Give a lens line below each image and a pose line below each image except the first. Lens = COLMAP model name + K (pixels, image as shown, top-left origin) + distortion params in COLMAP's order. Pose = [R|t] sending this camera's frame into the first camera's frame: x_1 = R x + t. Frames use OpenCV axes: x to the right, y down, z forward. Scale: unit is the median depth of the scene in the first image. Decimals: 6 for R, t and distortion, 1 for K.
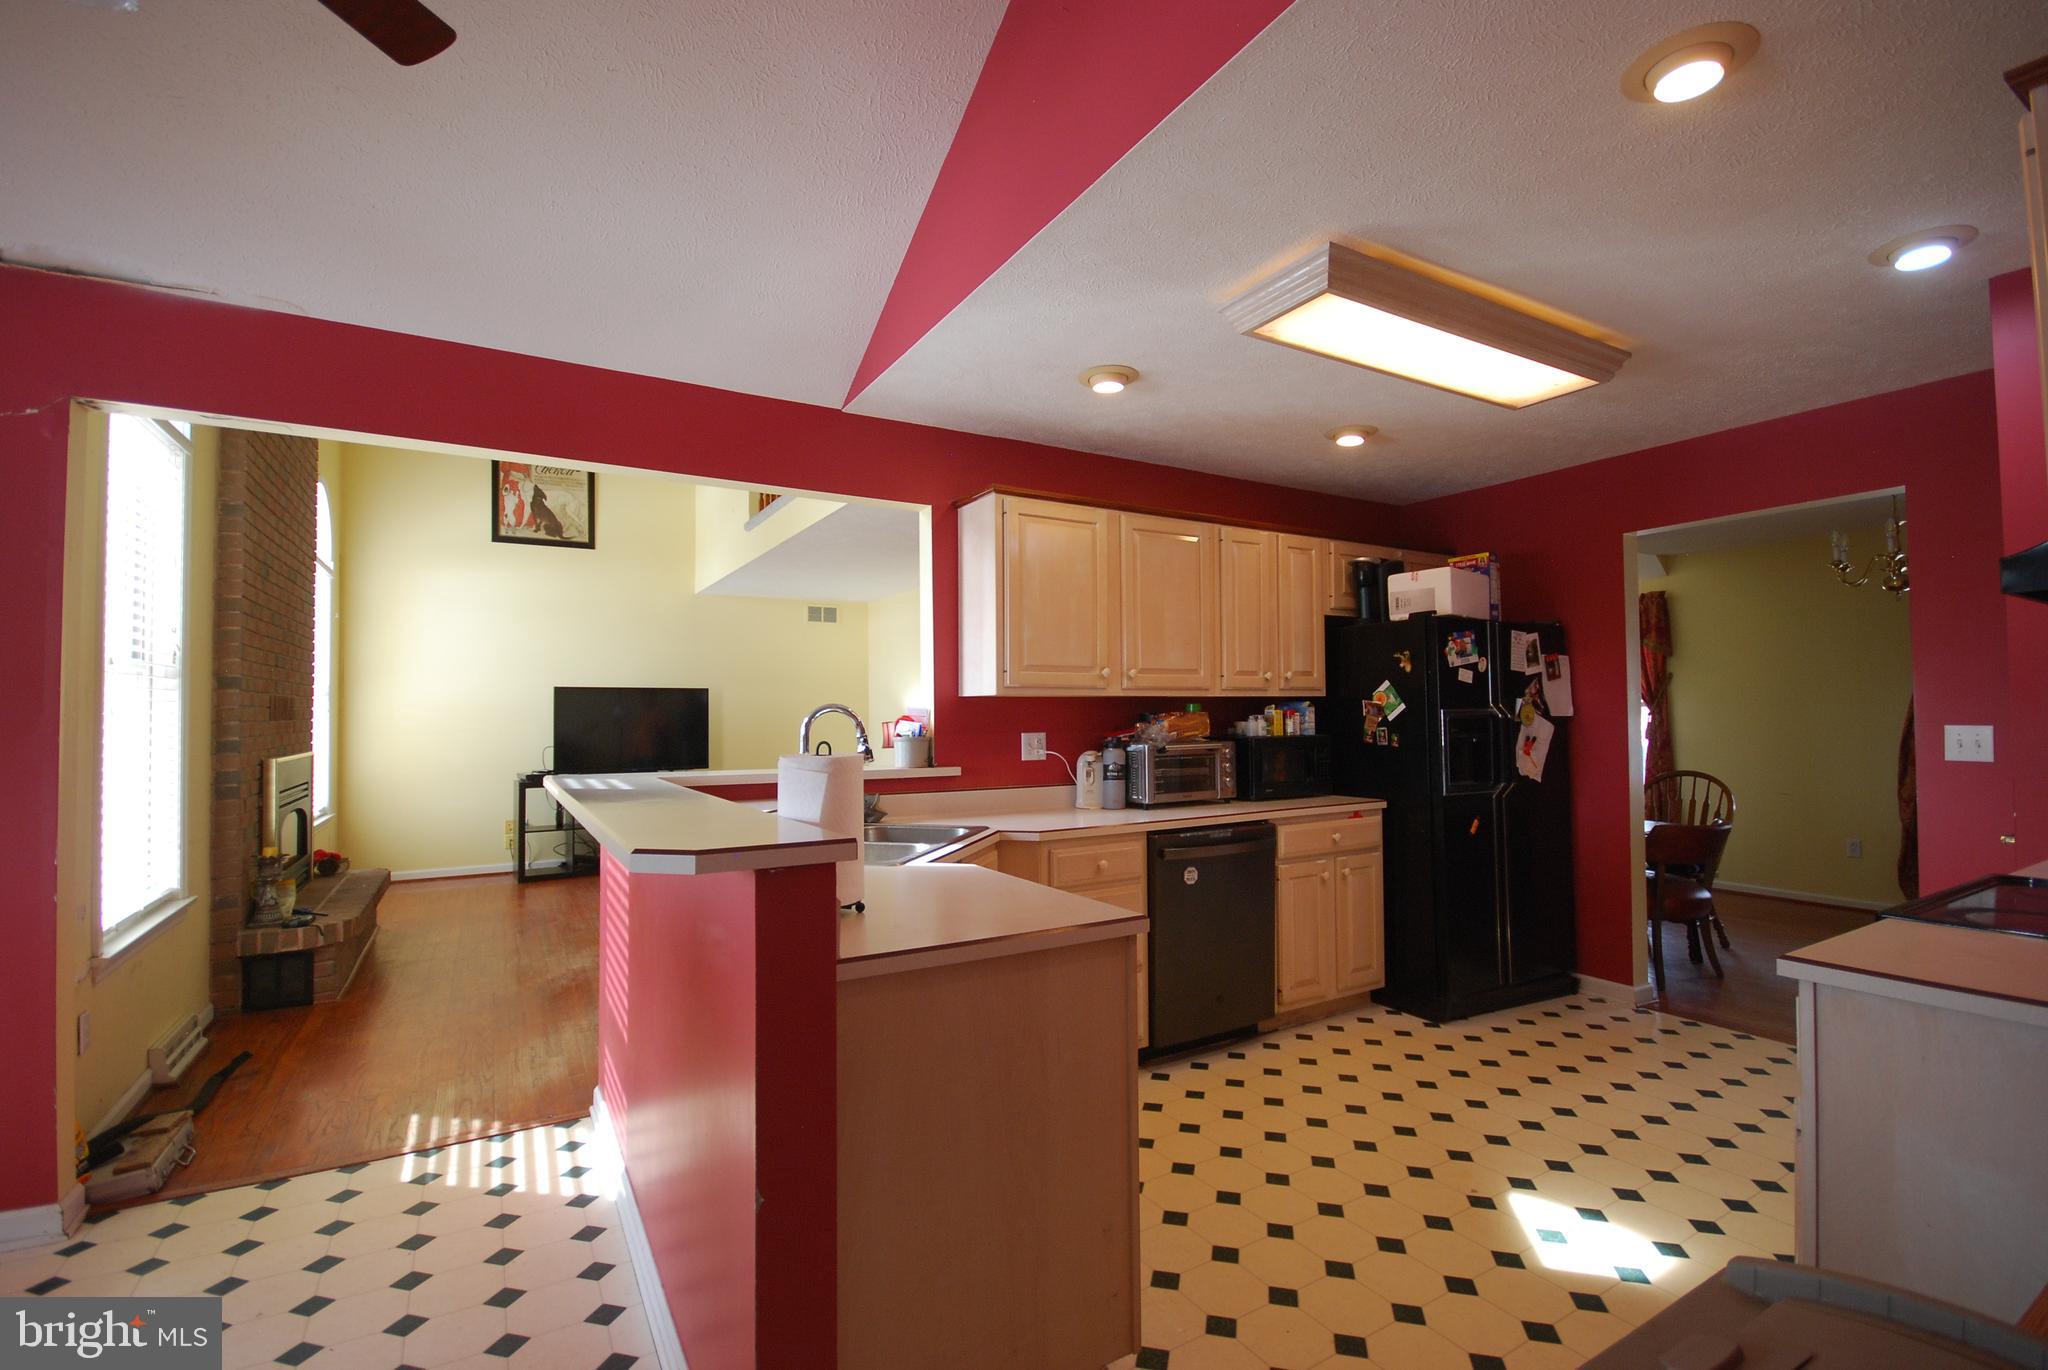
lens RADIAL K [[901.3, 0, 1024.0], [0, 901.3, 685.0], [0, 0, 1]] dist [-0.001269, -0.000116]
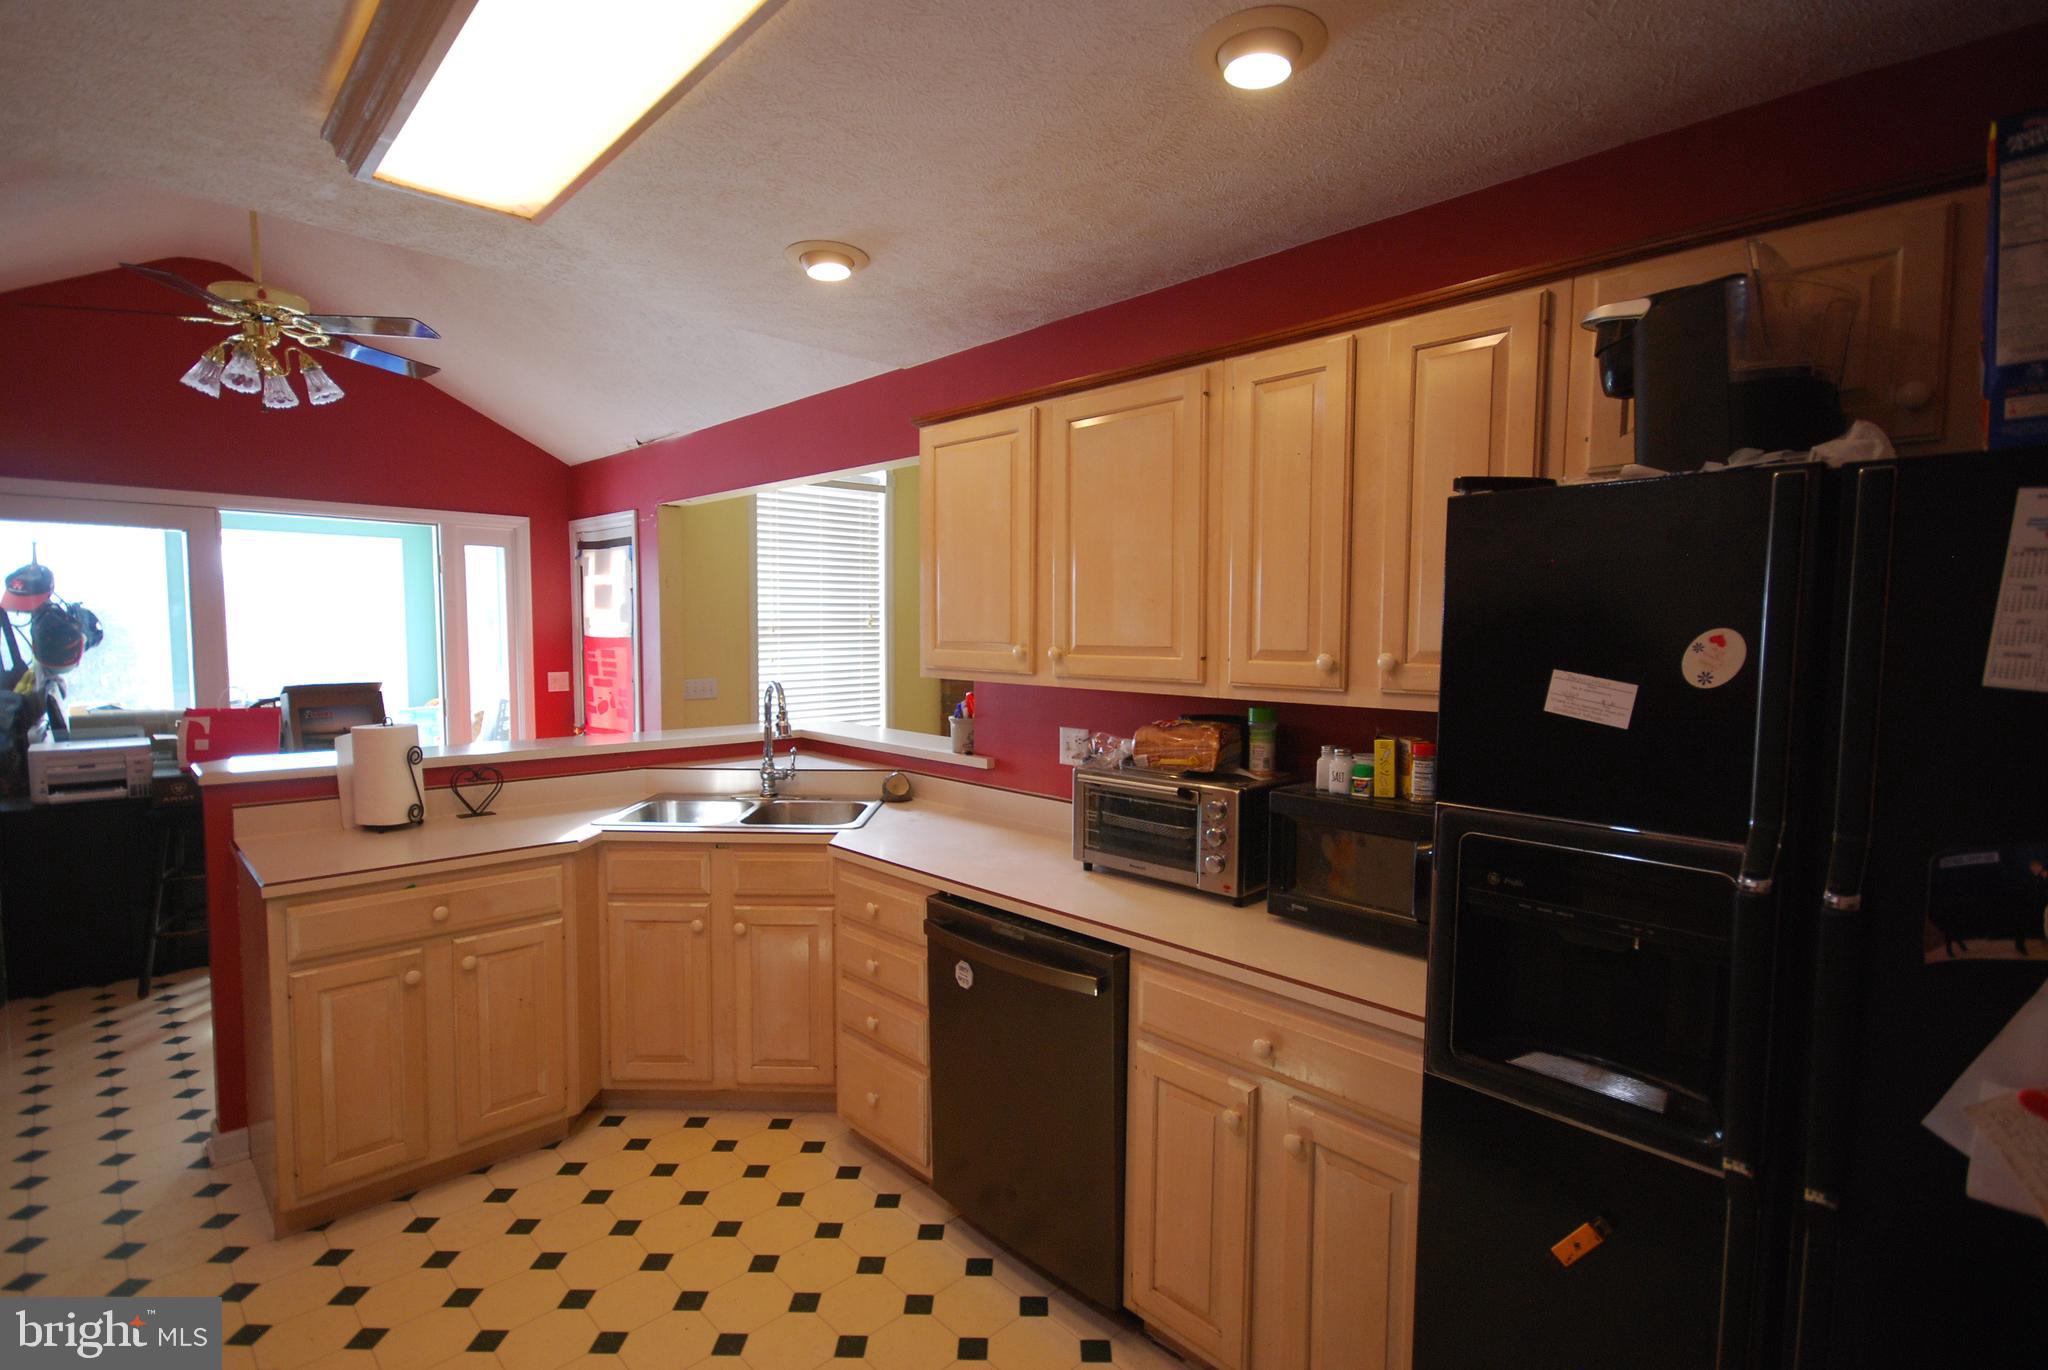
lens RADIAL K [[929.0, 0, 1024.0], [0, 929.0, 685.0], [0, 0, 1]] dist [0.002791, 0.000110]
pose [[0.254330, 0.066669, -0.964817, 0.758437], [0.020293, 0.997034, 0.074244, -0.040589], [0.966905, -0.038461, 0.252223, 0.811464]]
